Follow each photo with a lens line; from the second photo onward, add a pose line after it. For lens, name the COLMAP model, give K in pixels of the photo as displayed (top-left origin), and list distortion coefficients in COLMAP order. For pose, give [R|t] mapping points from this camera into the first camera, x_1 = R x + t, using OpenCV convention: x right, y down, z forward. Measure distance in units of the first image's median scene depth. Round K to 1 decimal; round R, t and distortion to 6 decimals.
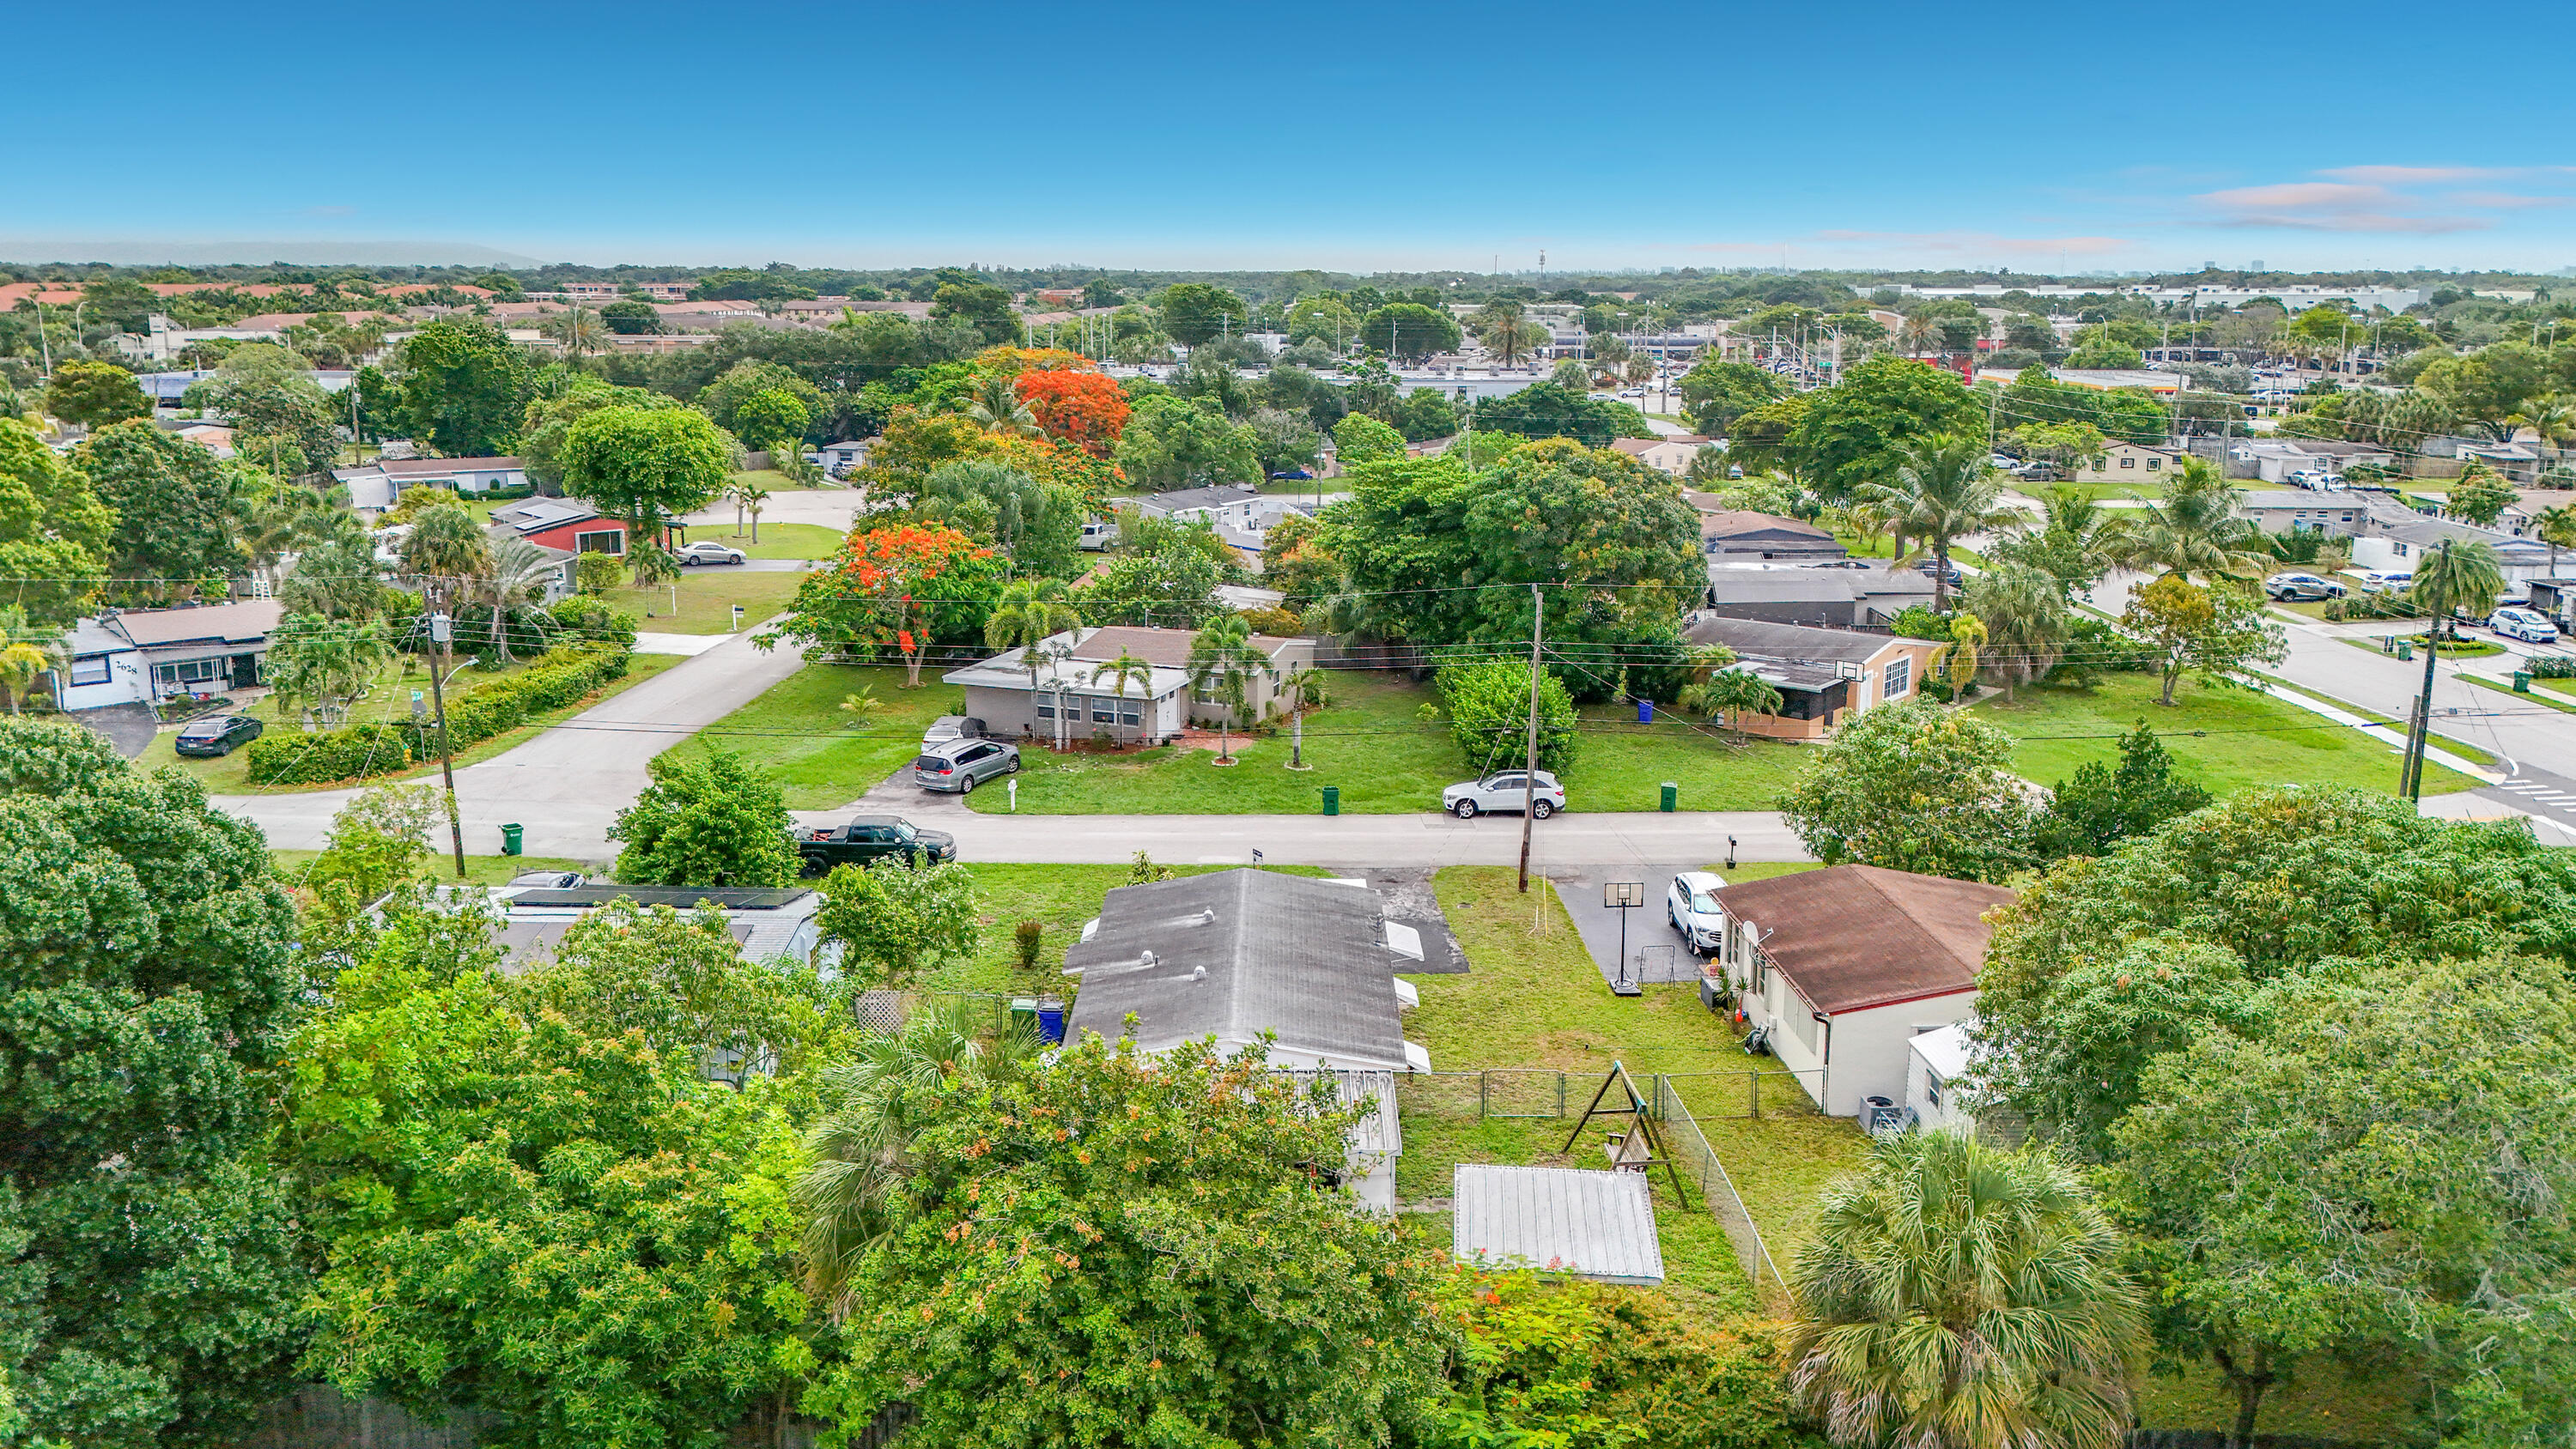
lens RADIAL K [[1946.6, 0, 1303.1], [0, 1946.6, 683.6], [0, 0, 1]] dist [0.070246, -0.094992]
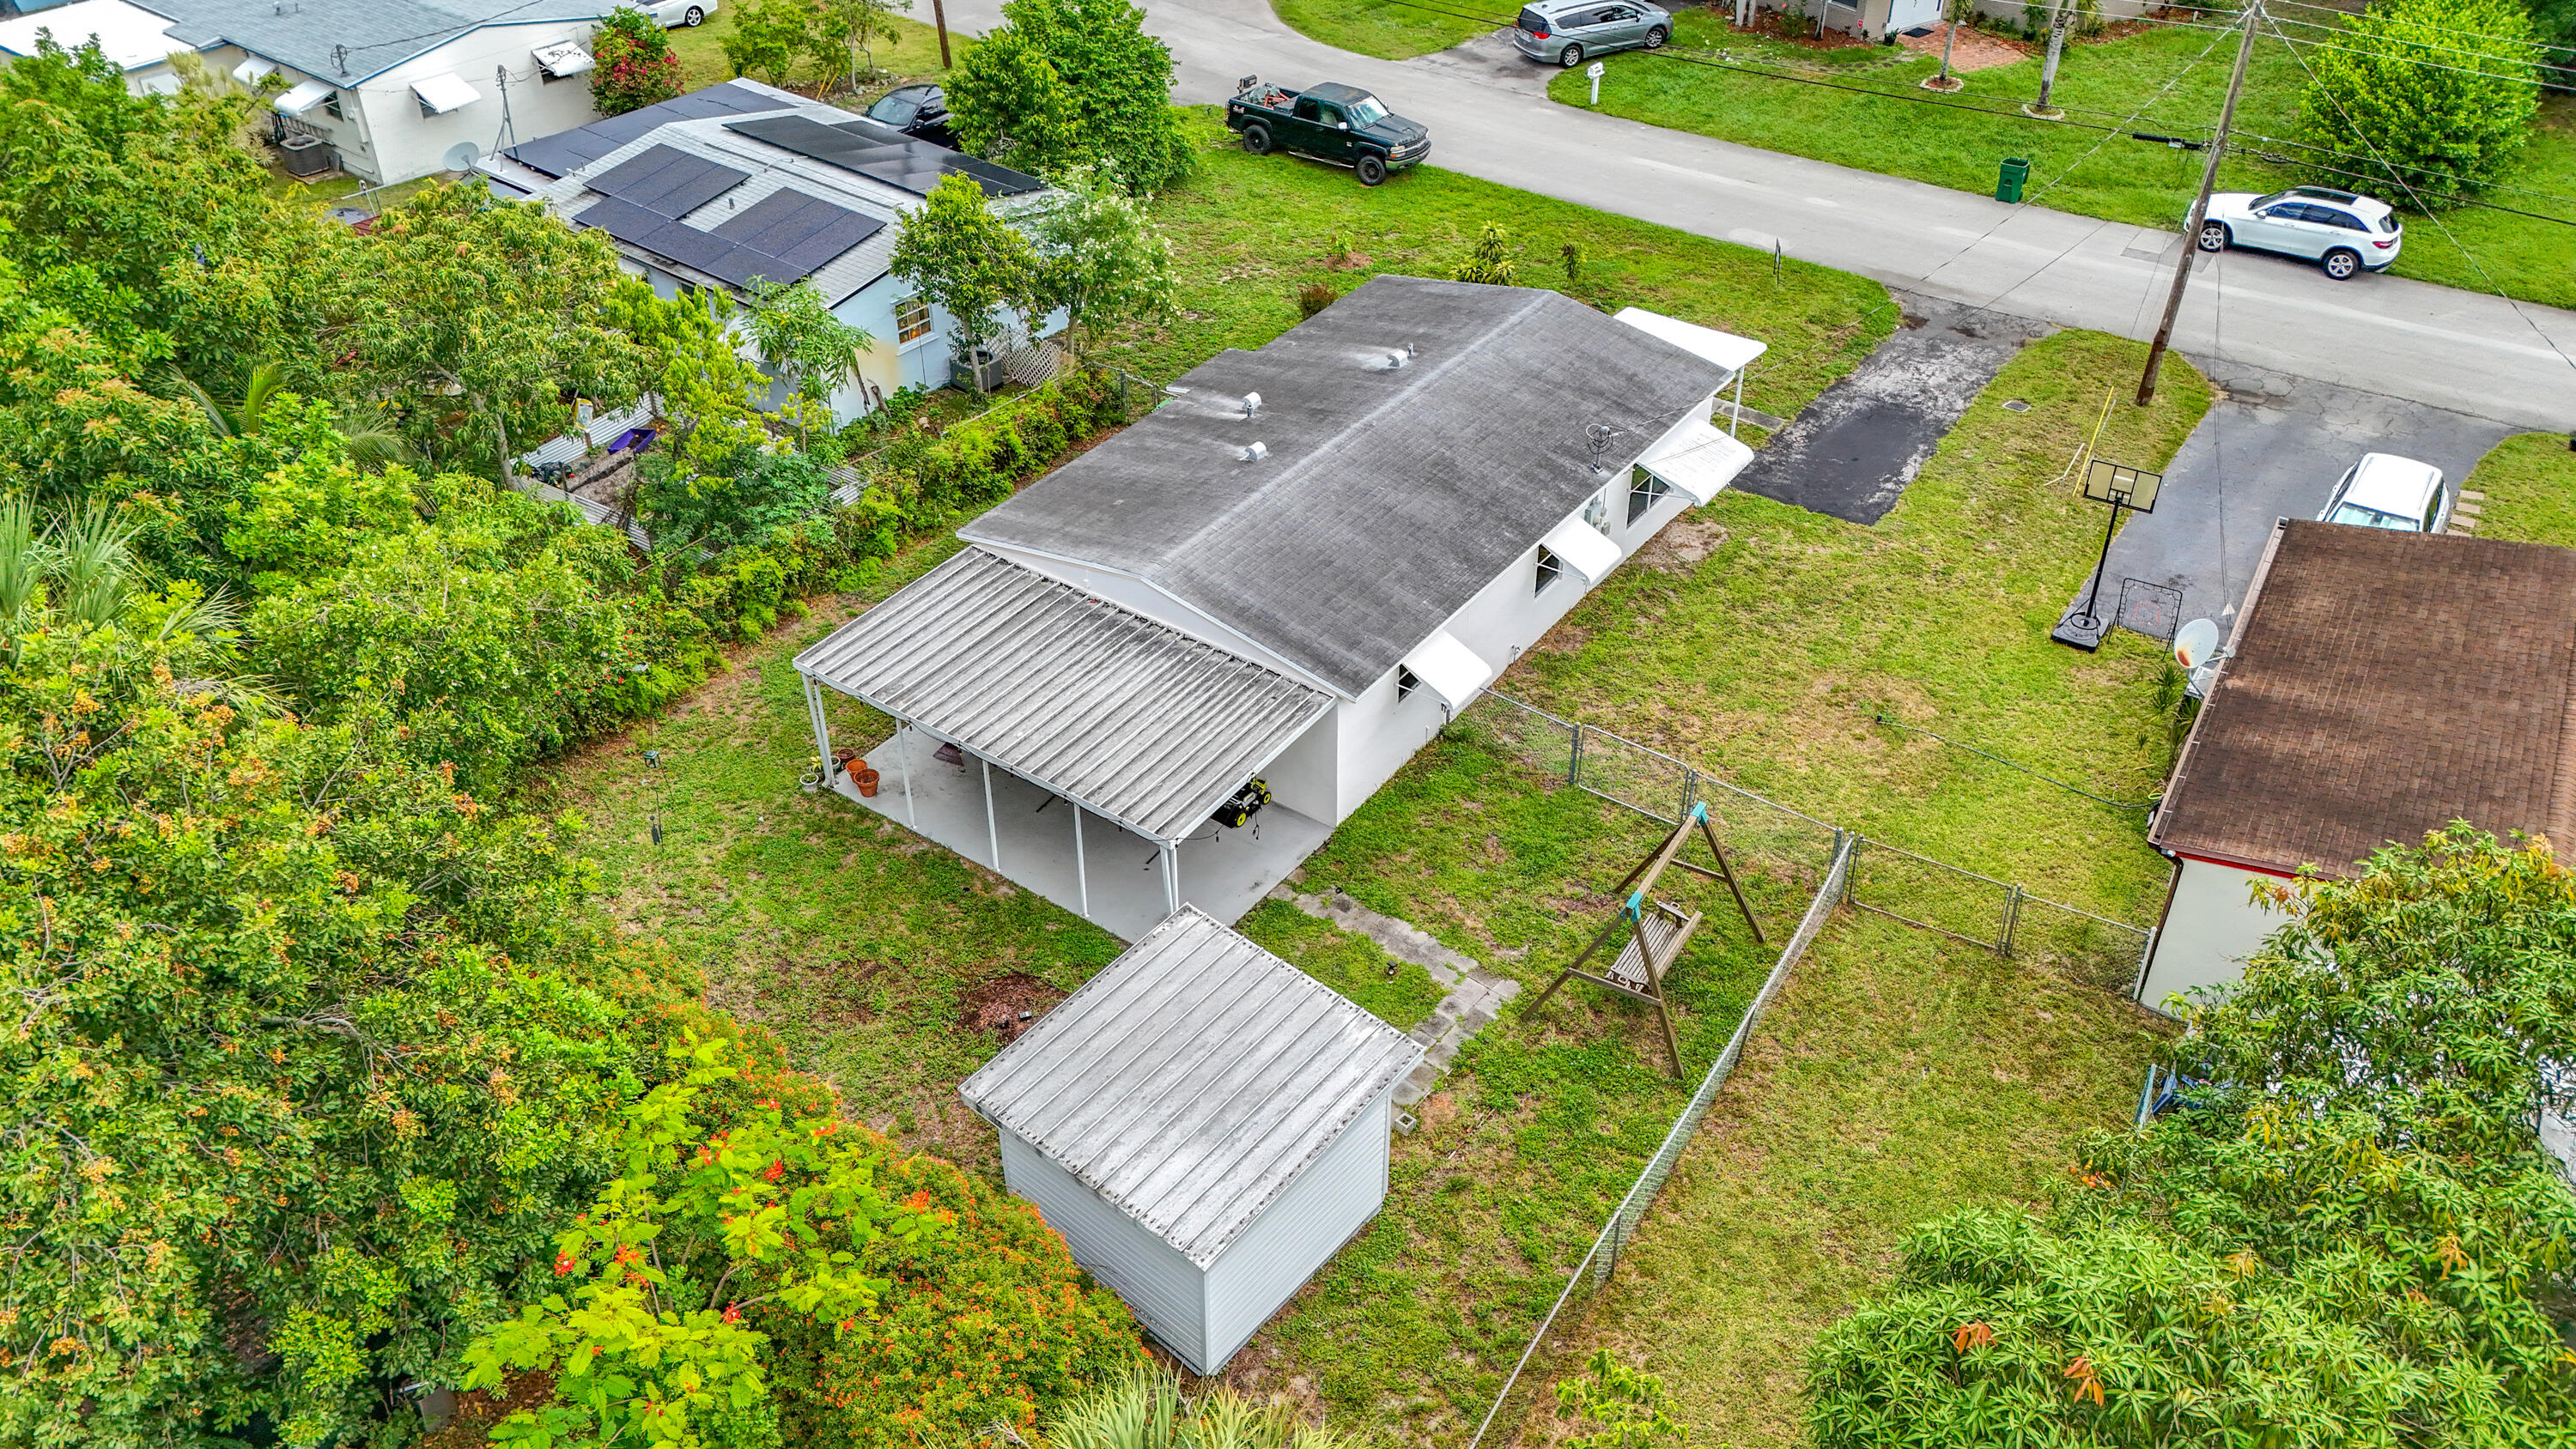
lens RADIAL K [[1969.5, 0, 1289.8], [0, 1969.5, 611.6], [0, 0, 1]] dist [0.079522, -0.095832]
pose [[0.810391, 0.316864, -0.492812, 0.177804], [-0.115515, 0.911036, 0.395815, -0.042138], [0.574389, -0.263838, 0.774898, 0.258704]]
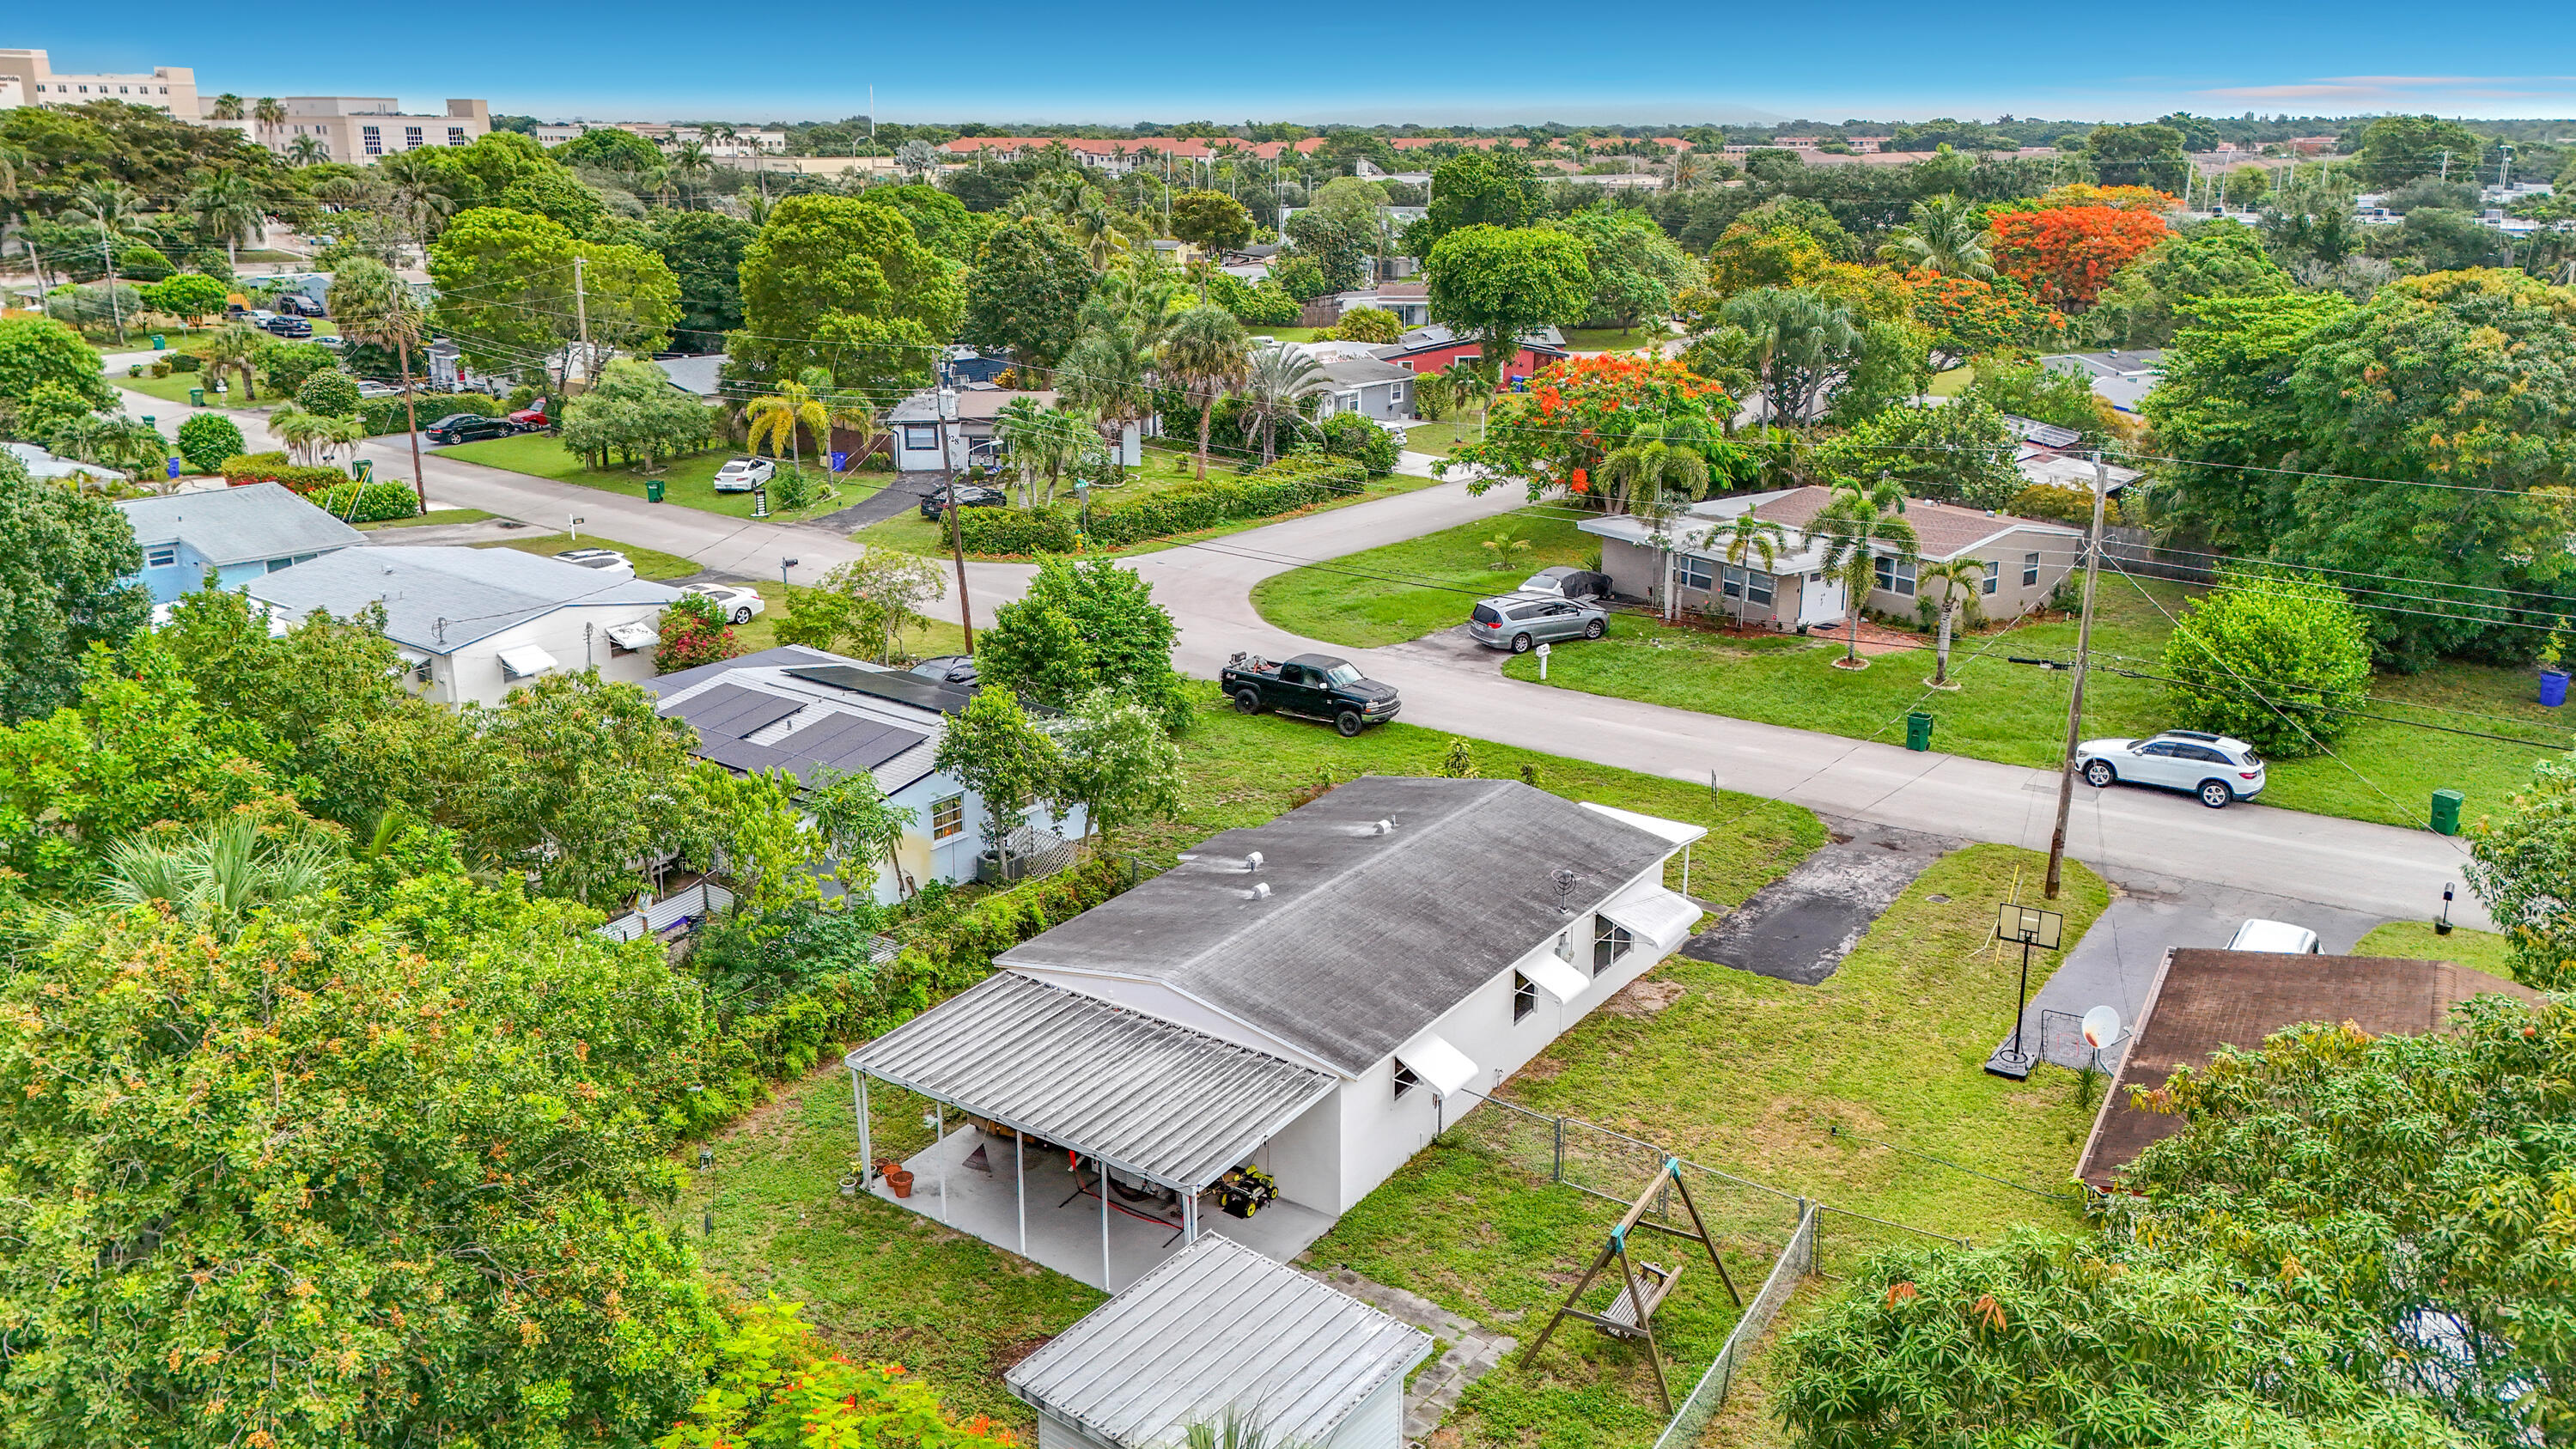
lens RADIAL K [[1942.9, 0, 1287.3], [0, 1942.9, 666.6], [0, 0, 1]] dist [0.075090, -0.076063]
pose [[0.820239, 0.148883, -0.552305, 0.206568], [-0.115711, 0.988759, 0.094692, -0.007326], [0.560195, -0.013762, 0.828247, 0.211005]]
